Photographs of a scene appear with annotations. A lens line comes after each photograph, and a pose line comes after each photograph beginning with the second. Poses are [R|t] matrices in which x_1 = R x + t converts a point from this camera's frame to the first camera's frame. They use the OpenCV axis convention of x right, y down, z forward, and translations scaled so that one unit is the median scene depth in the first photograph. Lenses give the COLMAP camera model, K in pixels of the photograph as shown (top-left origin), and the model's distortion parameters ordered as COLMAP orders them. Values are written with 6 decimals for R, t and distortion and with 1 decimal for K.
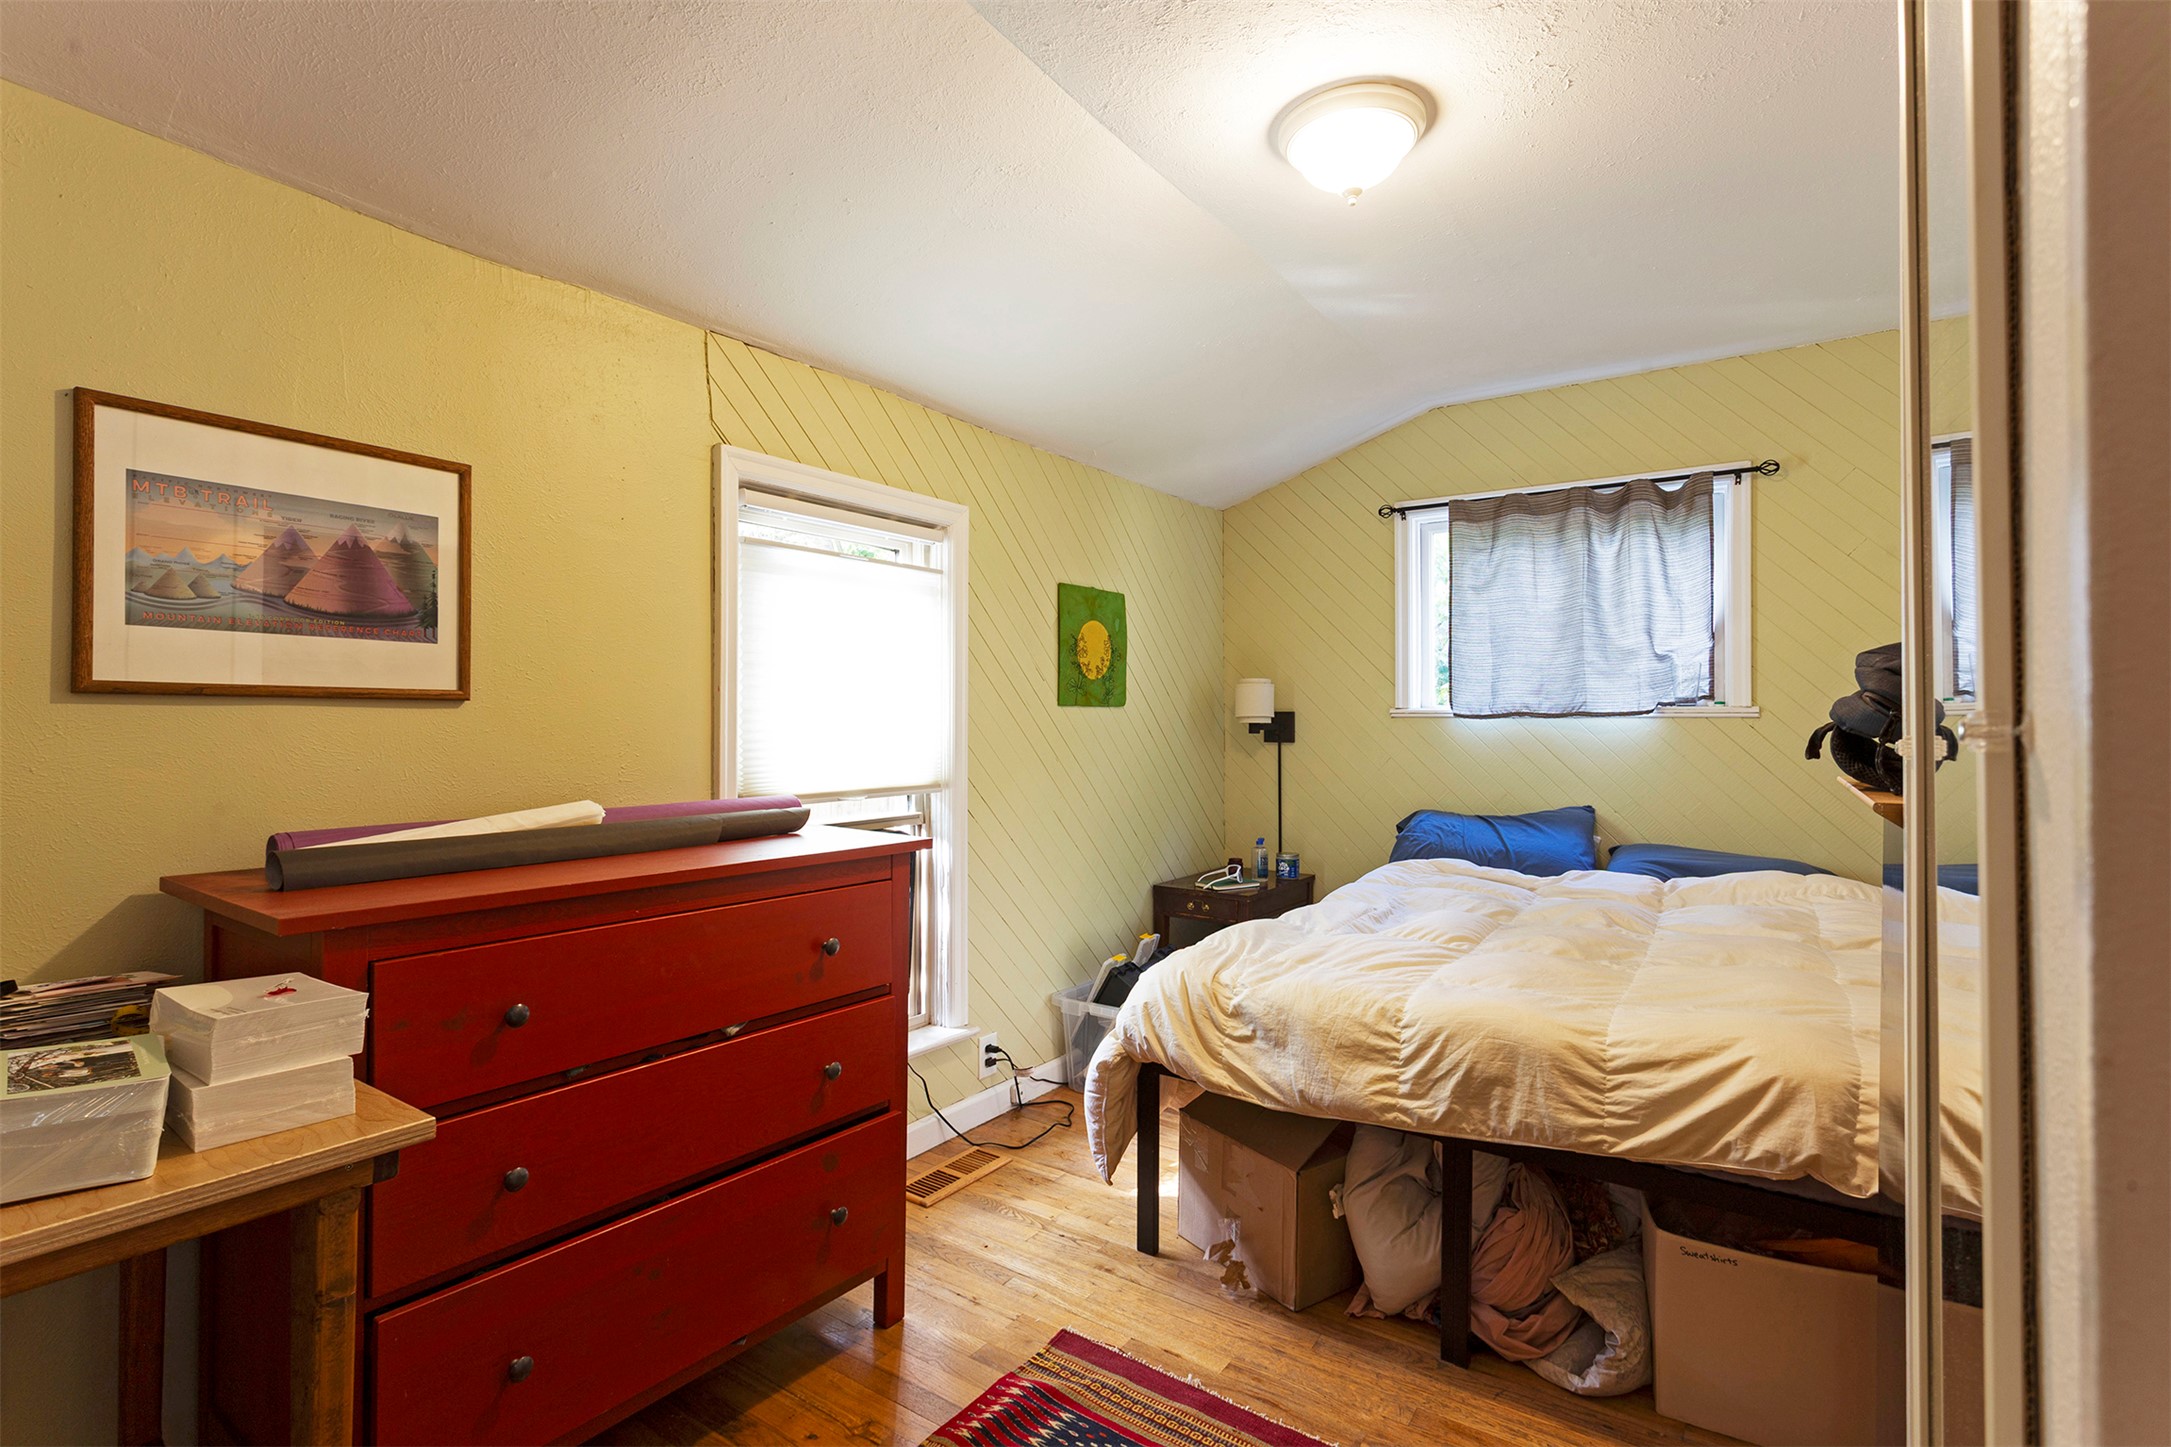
lens RADIAL K [[1034.0, 0, 1078.7], [0, 1034.0, 717.9], [0, 0, 1]] dist [-0.000072, 0.000502]
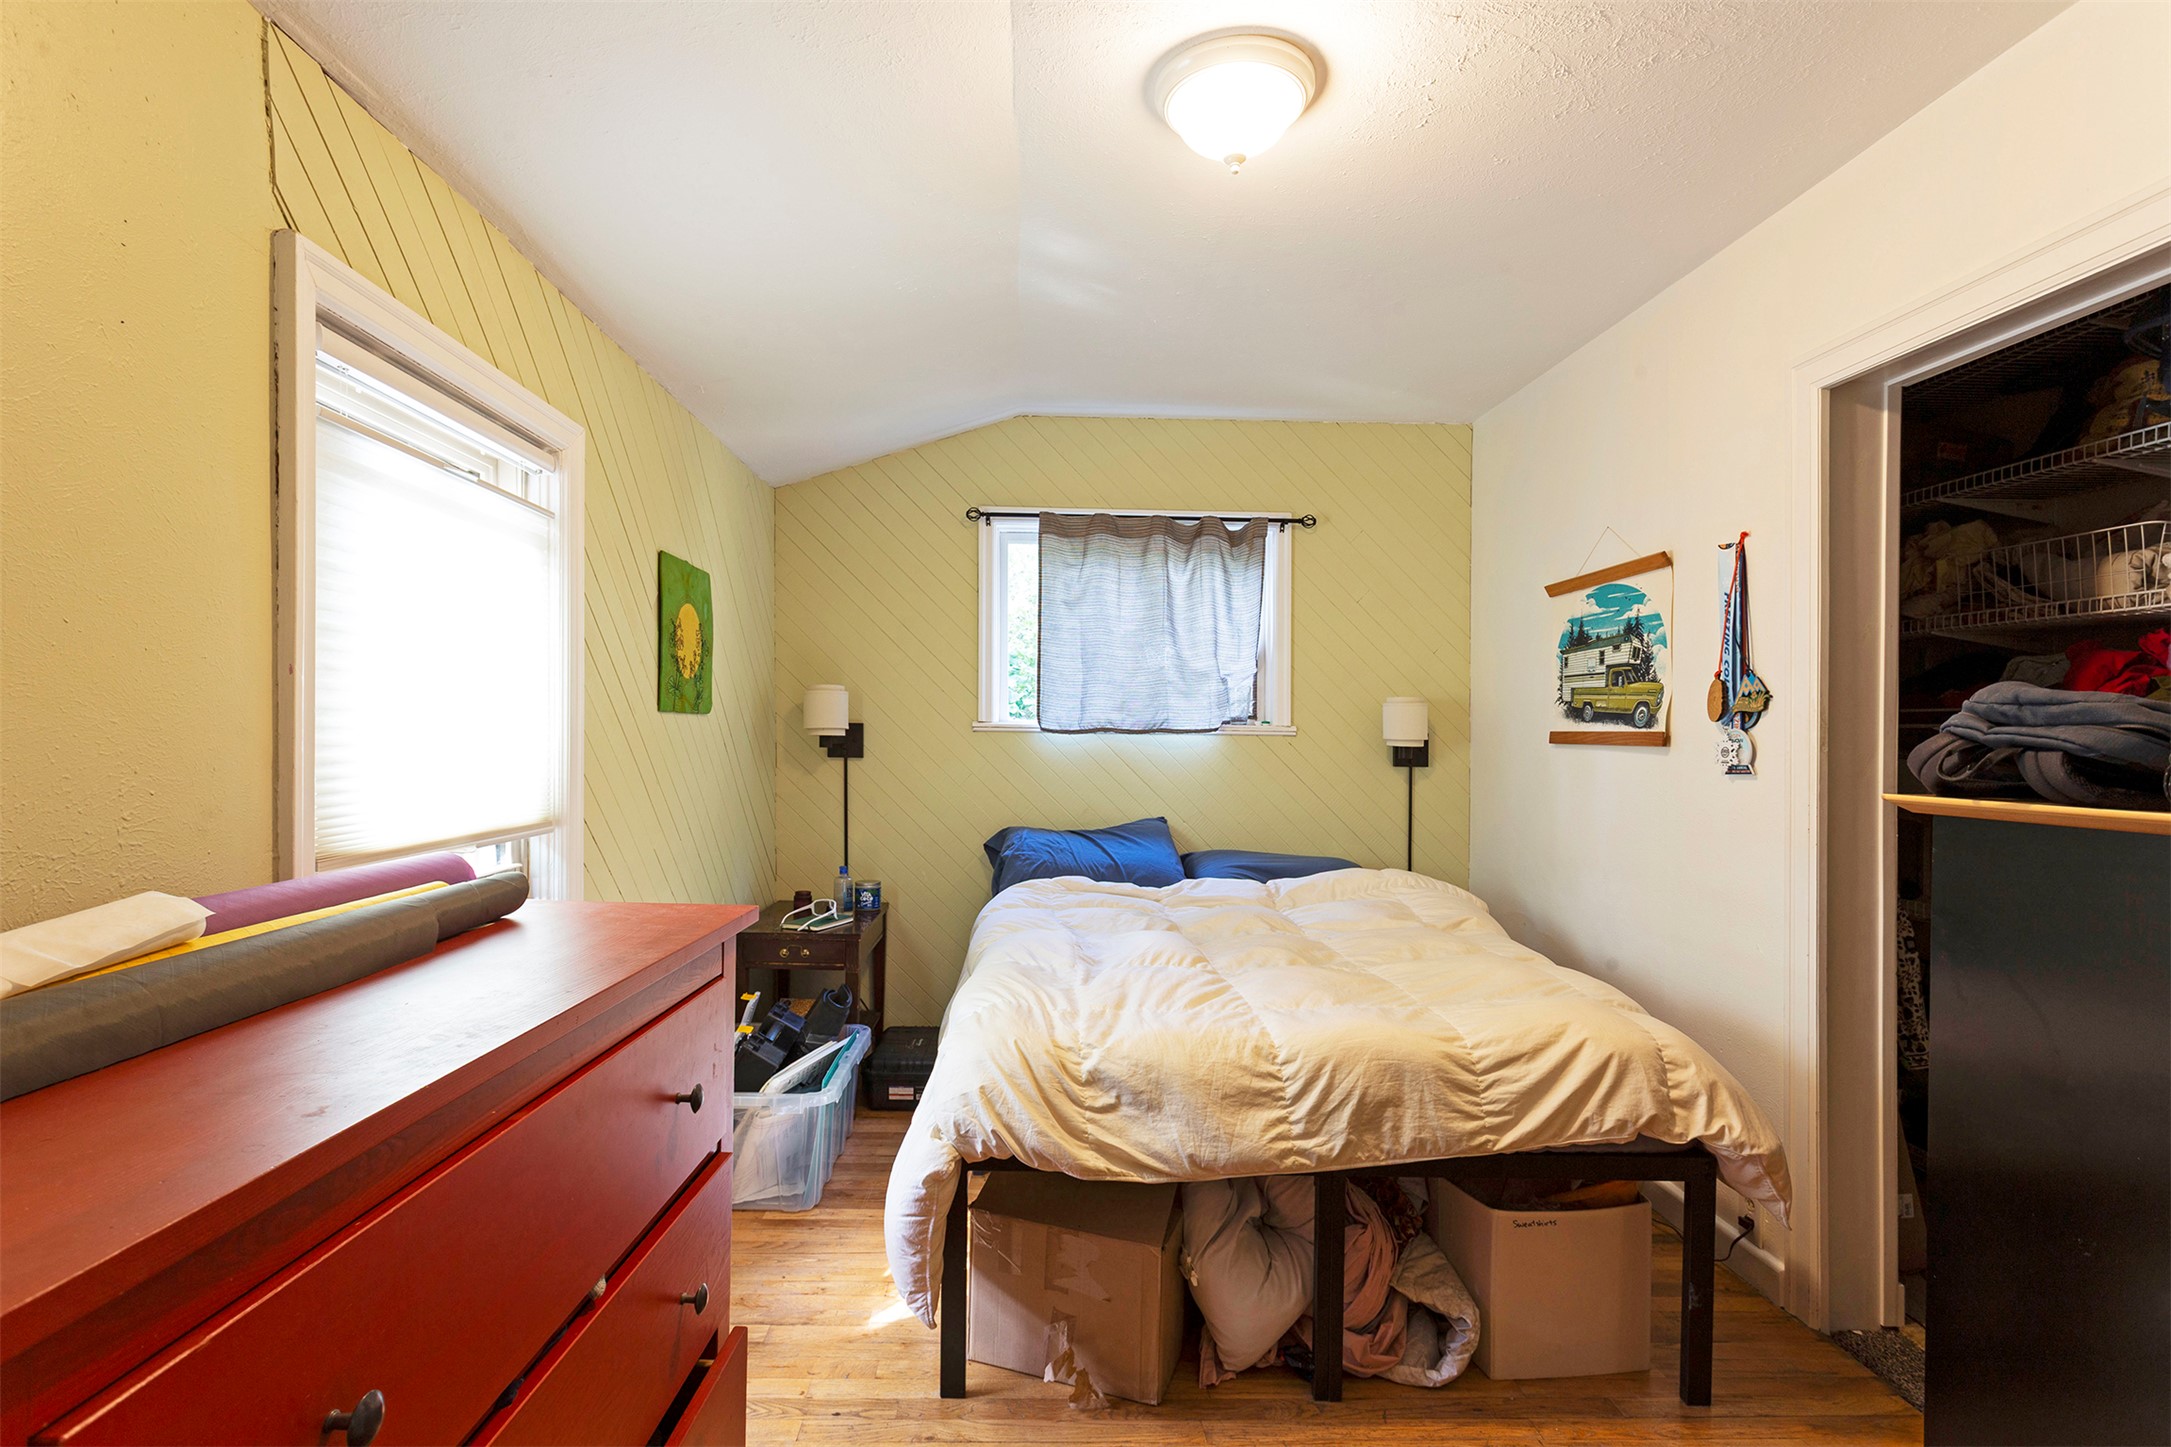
lens RADIAL K [[1048.9, 0, 1080.5], [0, 1048.9, 737.1], [0, 0, 1]] dist [0.001377, 0.000010]
pose [[0.803805, 0.008821, 0.594827, -0.353198], [-0.013691, 0.999900, 0.003674, 0.000284], [-0.594735, -0.011097, 0.803845, 0.298621]]
